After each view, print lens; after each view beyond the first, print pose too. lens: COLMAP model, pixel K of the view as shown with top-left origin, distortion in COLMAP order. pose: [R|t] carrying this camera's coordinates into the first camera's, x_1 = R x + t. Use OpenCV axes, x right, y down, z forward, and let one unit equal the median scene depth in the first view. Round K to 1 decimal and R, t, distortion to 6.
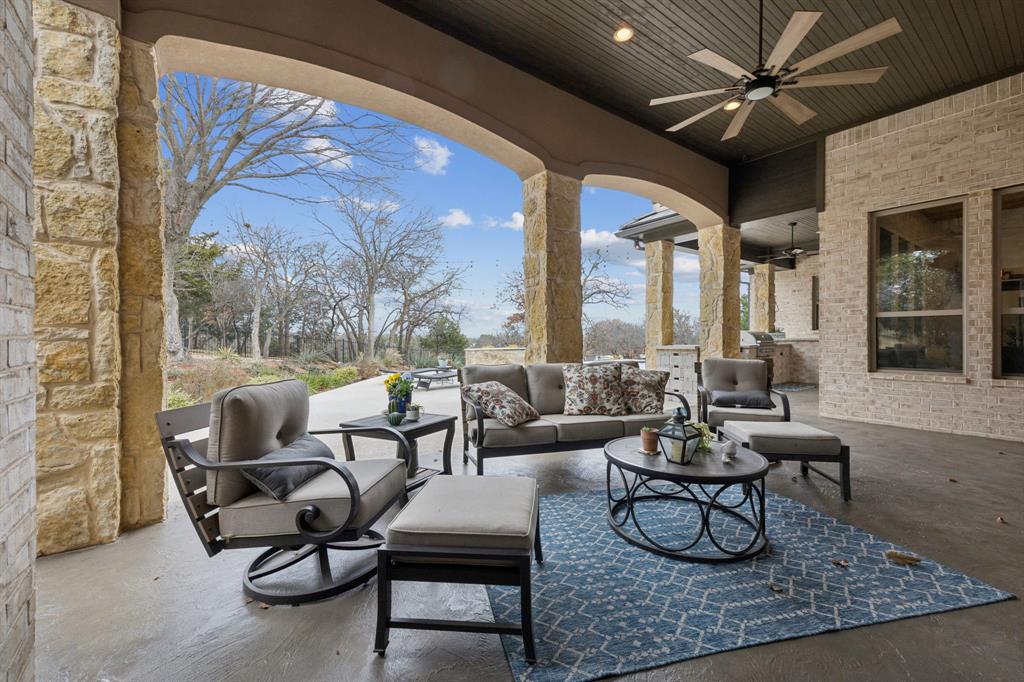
lens RADIAL K [[423.6, 0, 512.0], [0, 423.6, 341.0], [0, 0, 1]] dist [0.001160, 0.000104]
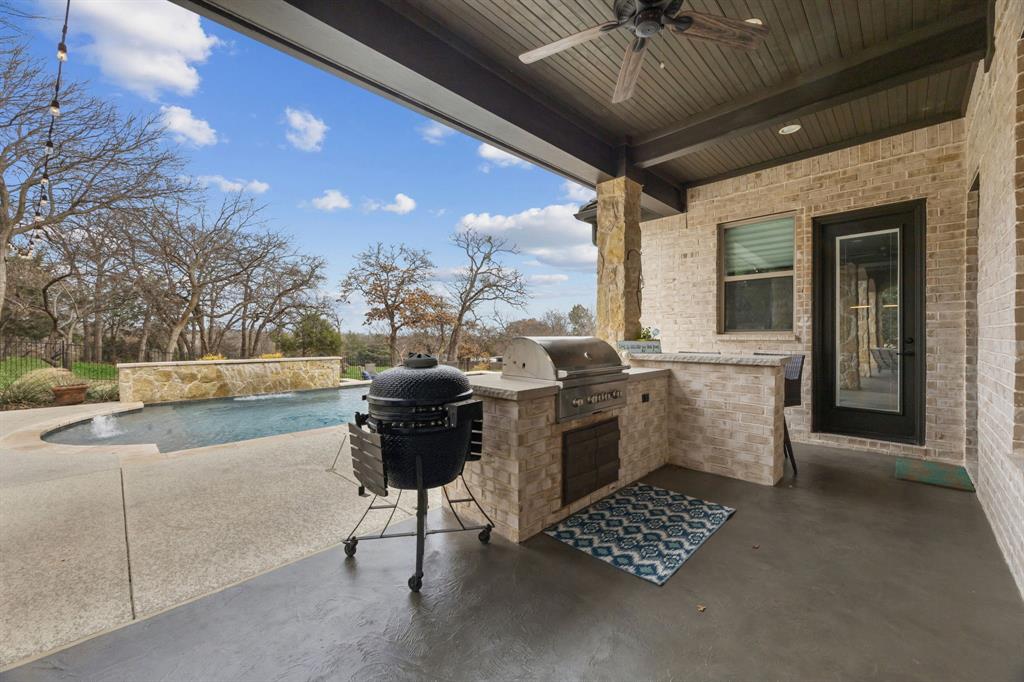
lens RADIAL K [[407.7, 0, 512.0], [0, 407.7, 341.0], [0, 0, 1]] dist [-0.000422, -0.000001]
pose [[0.987984, -0.002492, 0.154534, 0.451648], [0.002091, 0.999994, 0.002757, -0.021267], [-0.154540, -0.002401, 0.987984, 0.643550]]
